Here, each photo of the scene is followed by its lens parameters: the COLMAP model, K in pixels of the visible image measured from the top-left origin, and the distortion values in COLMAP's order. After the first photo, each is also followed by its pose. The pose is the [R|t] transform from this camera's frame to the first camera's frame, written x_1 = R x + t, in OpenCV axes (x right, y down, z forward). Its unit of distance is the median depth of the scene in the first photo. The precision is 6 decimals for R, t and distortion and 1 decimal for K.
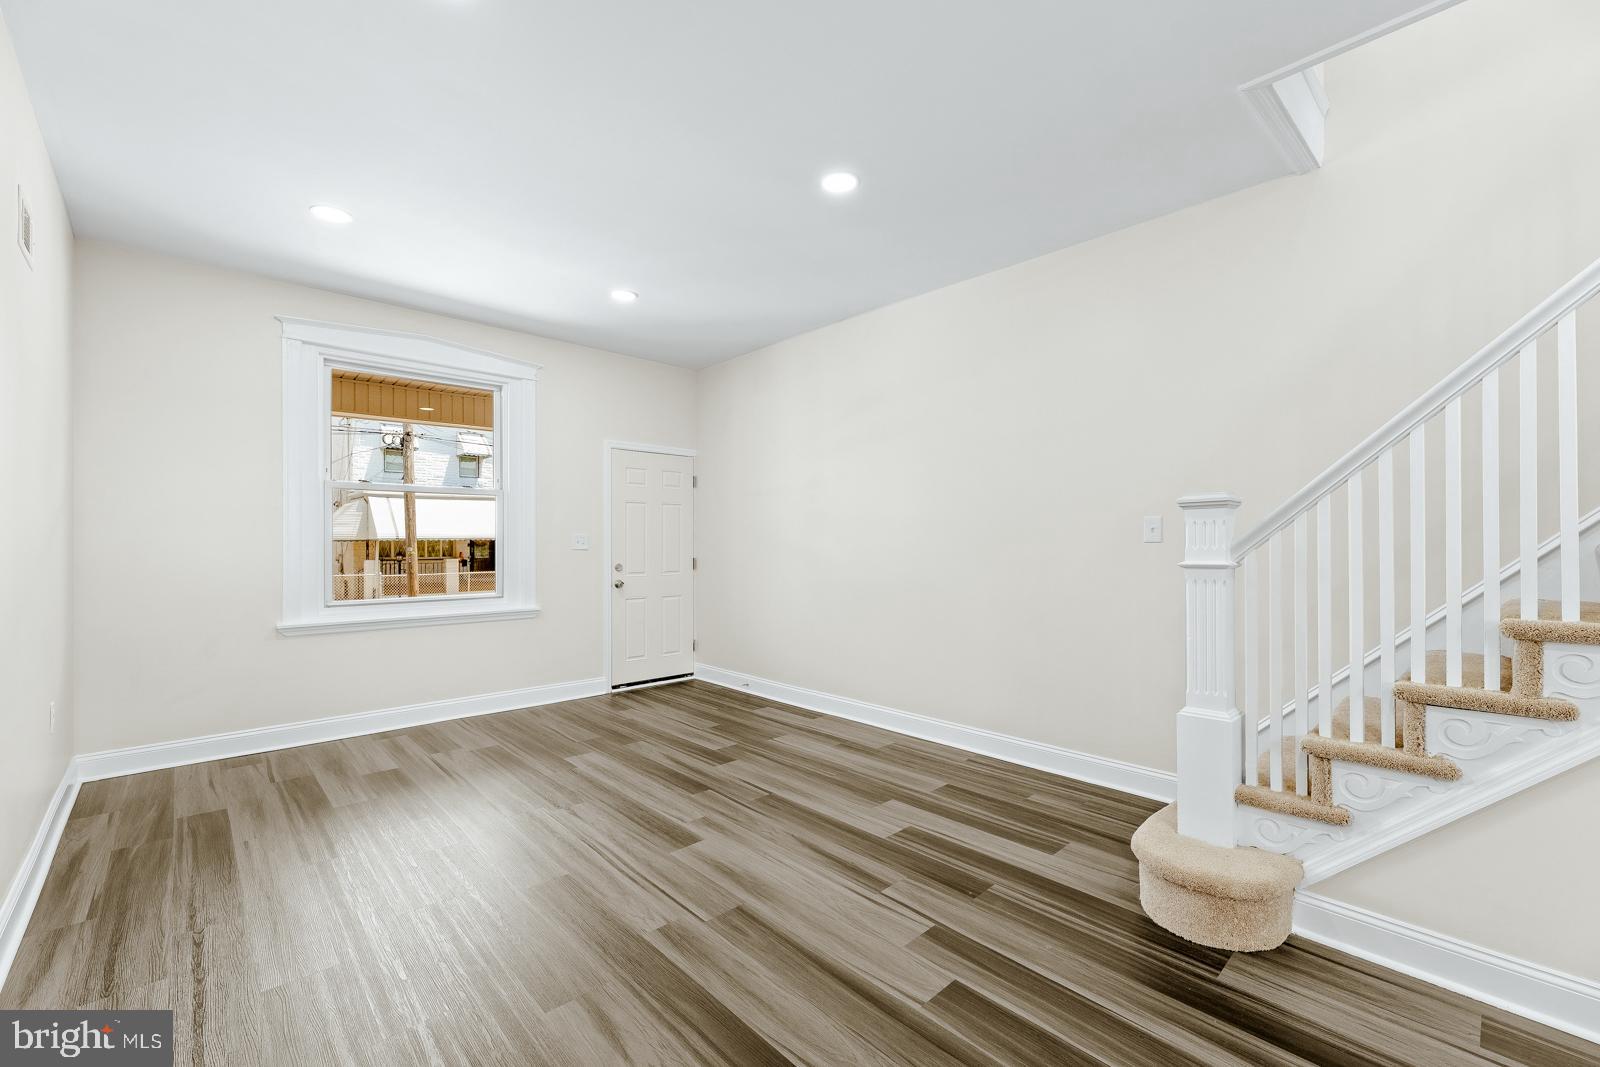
lens RADIAL K [[663.4, 0, 801.8], [0, 663.4, 548.3], [0, 0, 1]] dist [-0.001674, -0.000238]
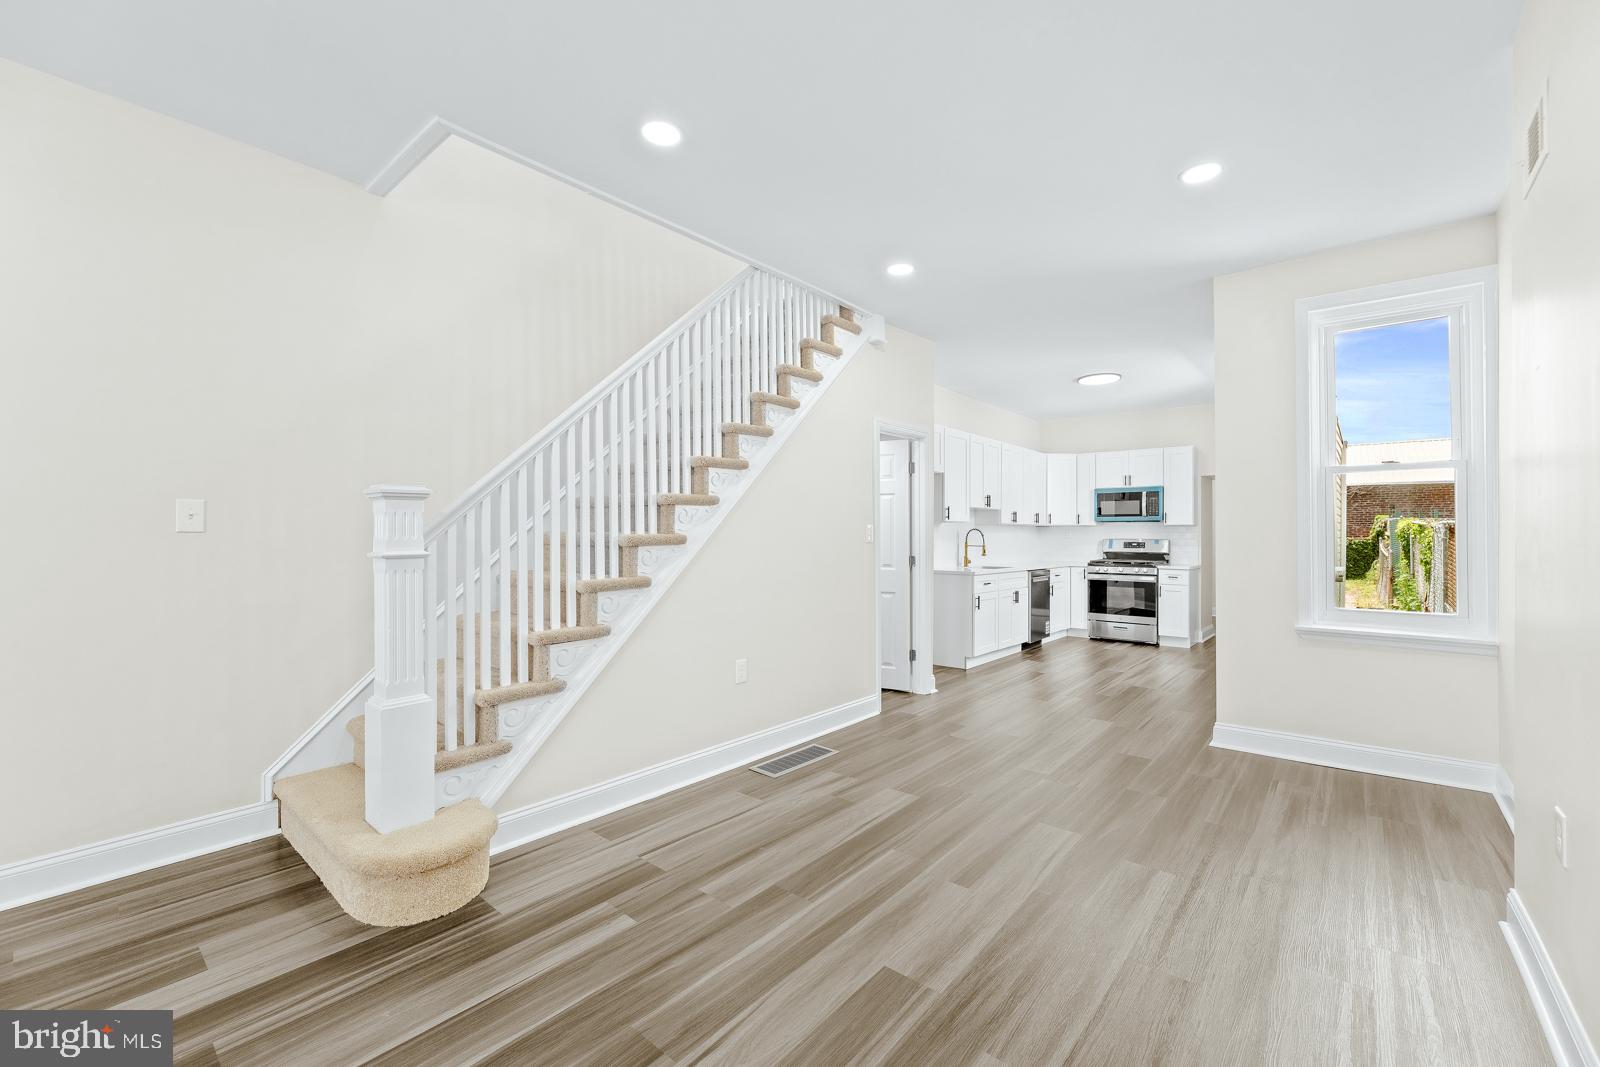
lens RADIAL K [[650.2, 0, 811.2], [0, 650.2, 528.9], [0, 0, 1]] dist [-0.000297, 0.000073]
pose [[-0.126892, 0.008781, 0.991878, -0.295824], [0.004048, 0.999957, -0.008334, -0.002411], [-0.991908, 0.002958, -0.126922, 0.324607]]
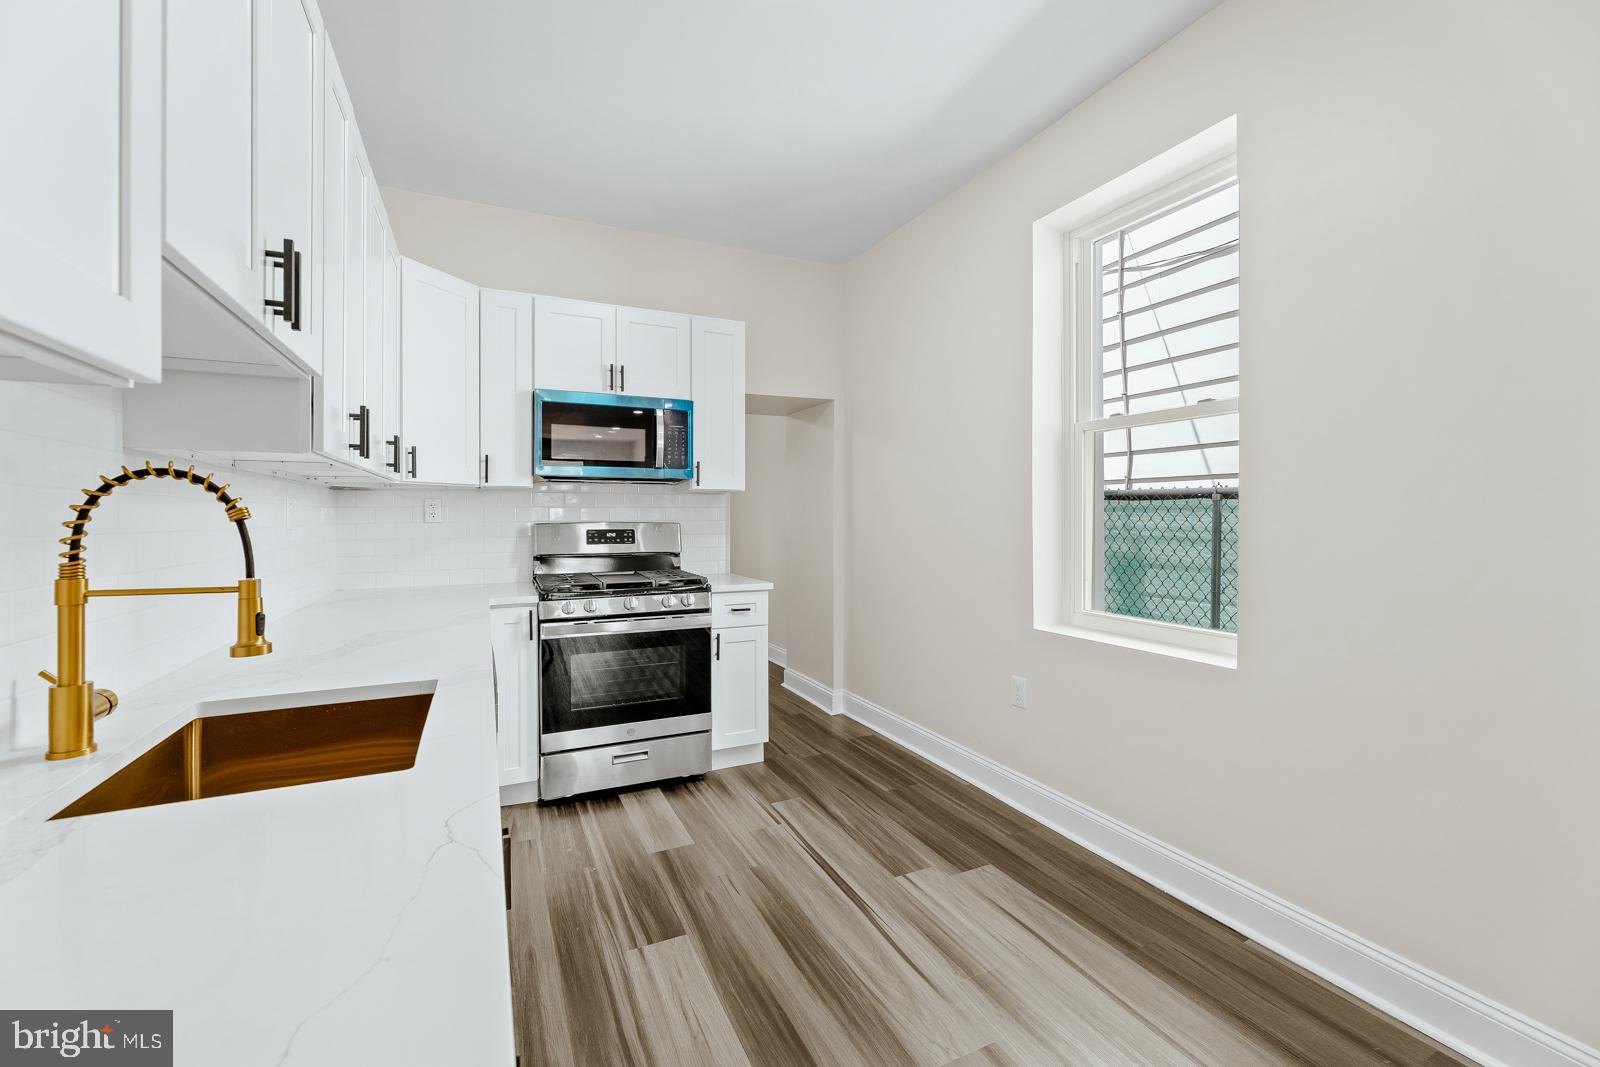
lens RADIAL K [[662.4, 0, 795.0], [0, 662.4, 513.3], [0, 0, 1]] dist [-0.000233, -0.000093]
pose [[-0.952790, 0.003474, 0.303611, 1.243395], [0.005398, 0.999970, 0.005500, 0.001225], [-0.303583, 0.006879, -0.952780, -0.226996]]
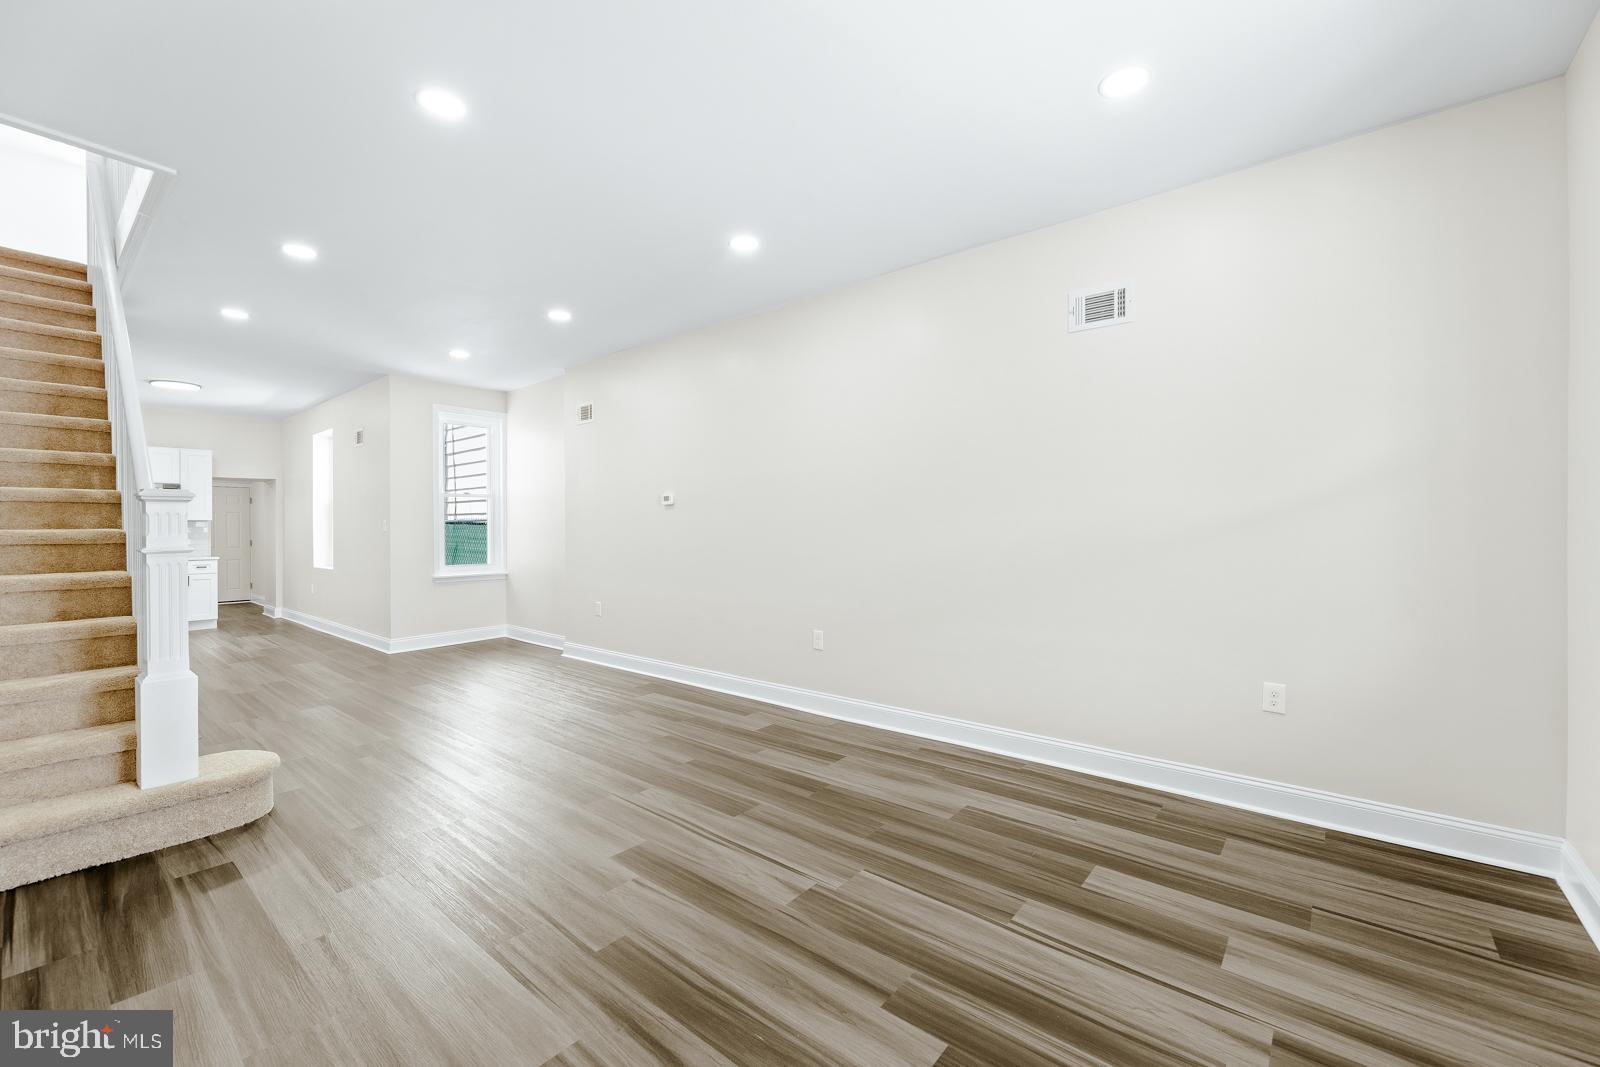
lens RADIAL K [[650.2, 0, 811.2], [0, 650.2, 528.9], [0, 0, 1]] dist [-0.000297, 0.000073]
pose [[-0.991160, 0.004898, -0.132581, -0.235352], [0.003531, 0.999938, 0.010539, -0.013474], [0.132624, 0.009977, -0.991116, 1.488553]]
